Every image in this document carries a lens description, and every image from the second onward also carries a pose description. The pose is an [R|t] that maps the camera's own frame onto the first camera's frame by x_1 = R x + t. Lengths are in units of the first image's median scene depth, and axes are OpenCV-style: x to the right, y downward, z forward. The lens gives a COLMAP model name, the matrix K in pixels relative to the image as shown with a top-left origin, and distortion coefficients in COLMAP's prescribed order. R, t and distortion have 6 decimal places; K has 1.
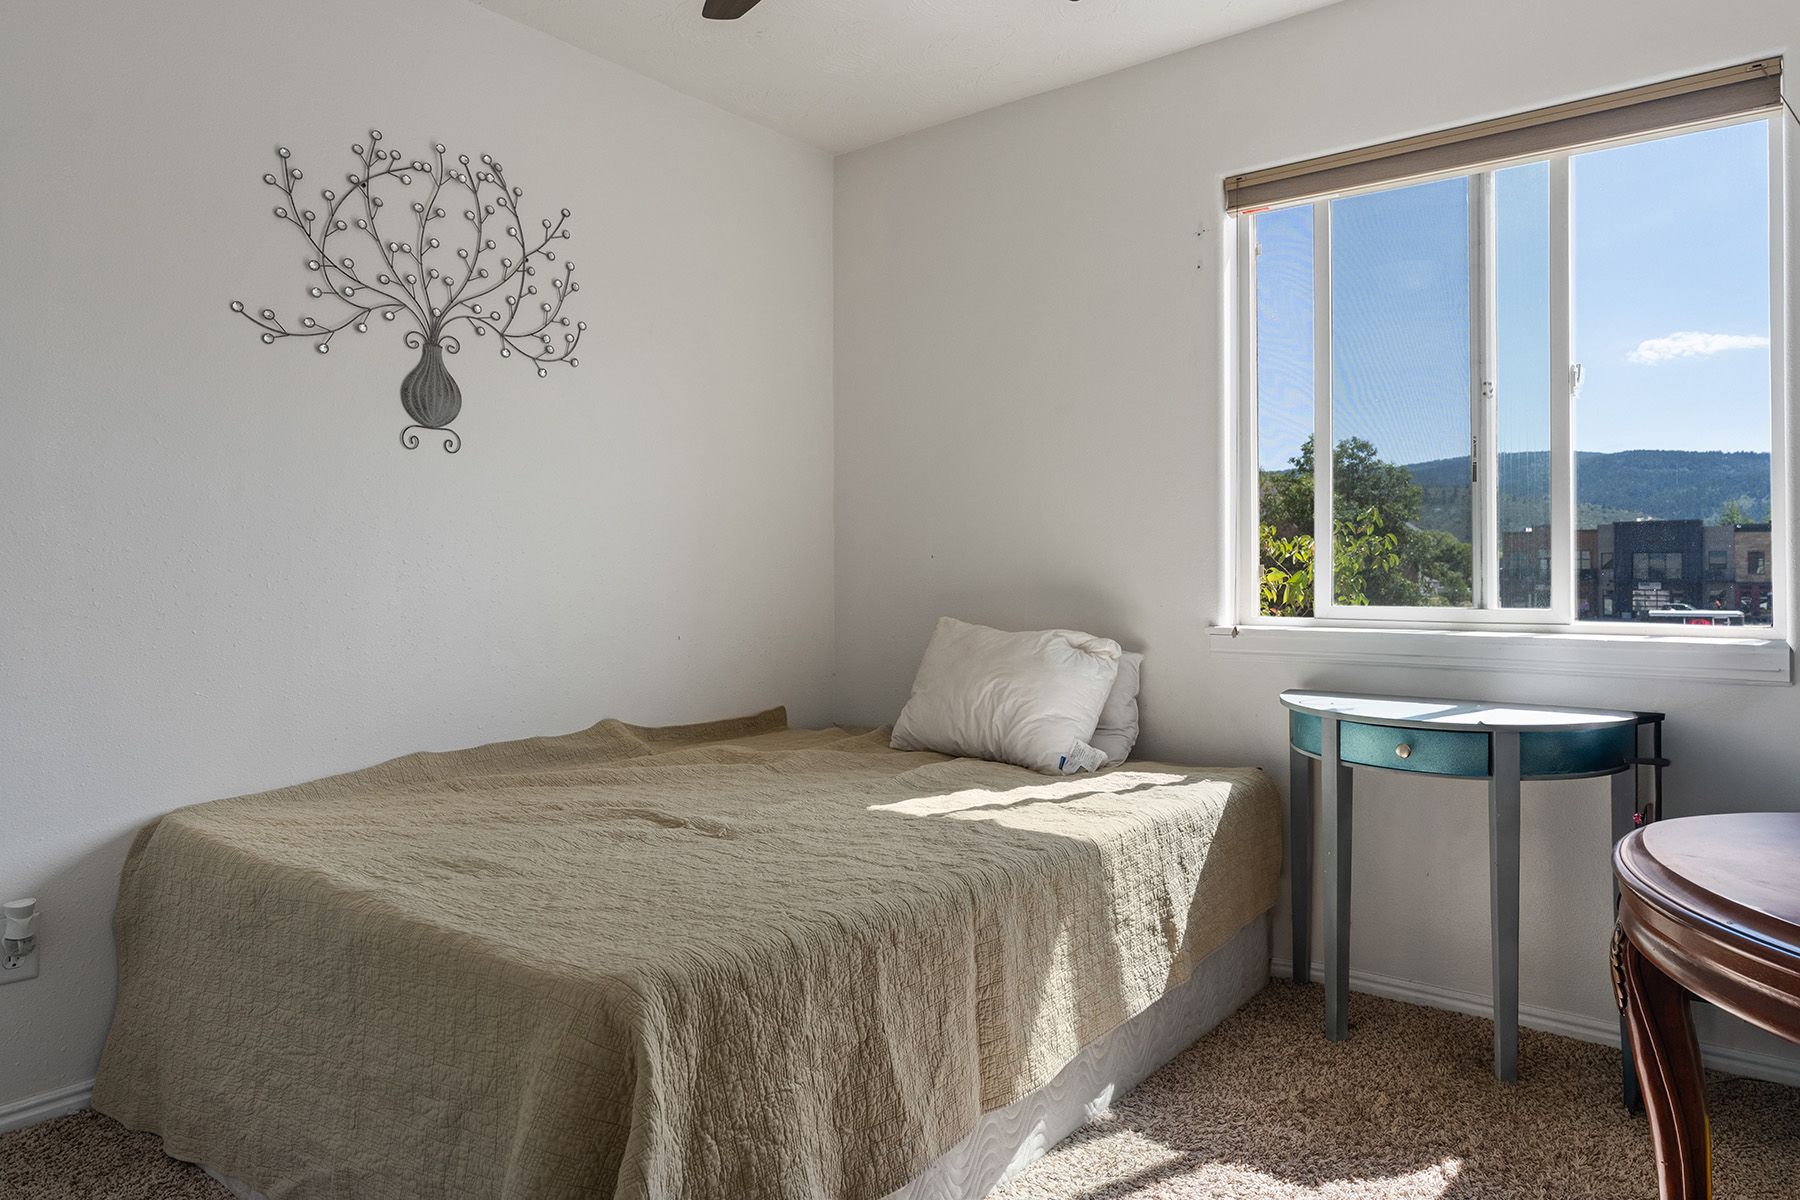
lens RADIAL K [[1115.2, 0, 901.1], [0, 1115.2, 595.6], [0, 0, 1]] dist [-0.005376, 0.001568]
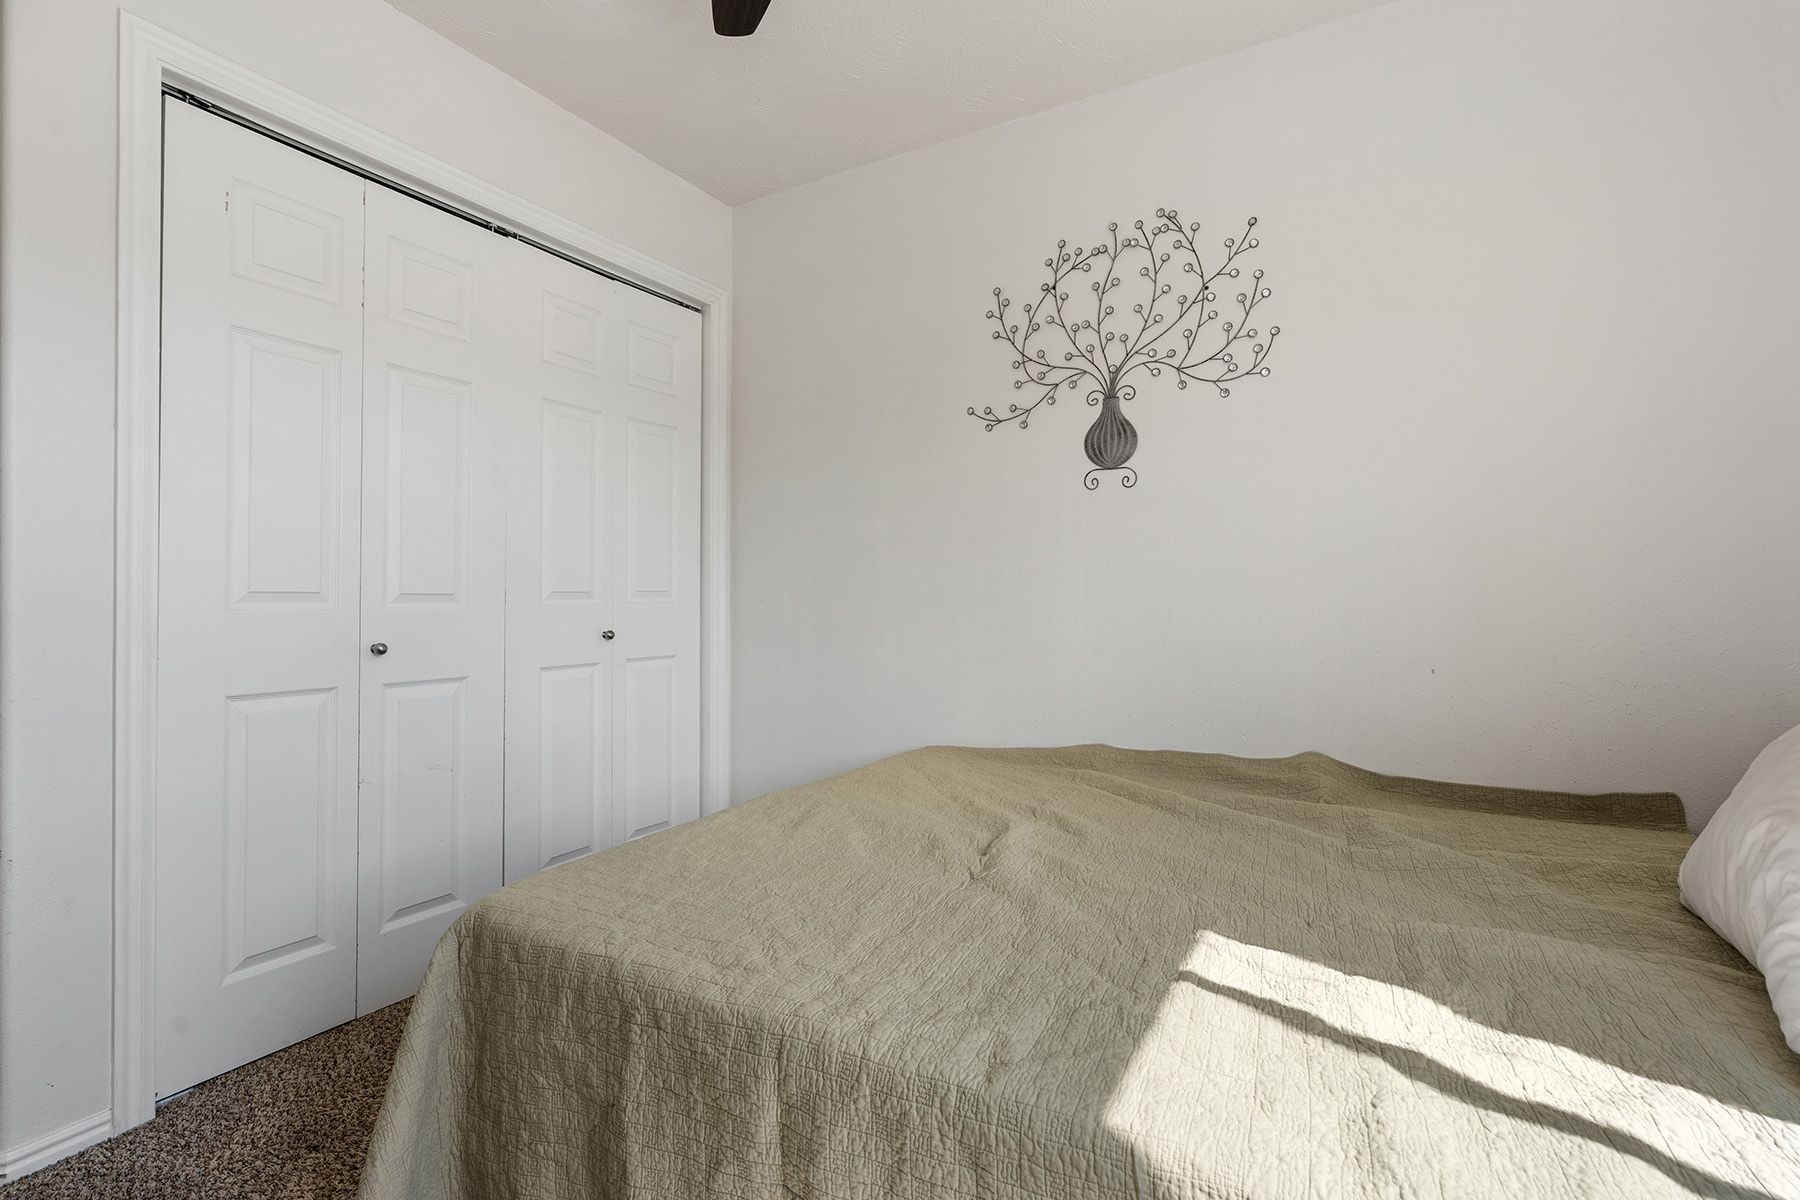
lens RADIAL K [[810.2, 0, 900.0], [0, 810.2, 600.0], [0, 0, 1]] dist [-0.001013, -0.000825]
pose [[0.163358, 0.003671, -0.986560, 0.379997], [-0.015247, 0.999883, 0.001196, -0.010589], [0.986449, 0.014847, 0.163395, 0.644787]]
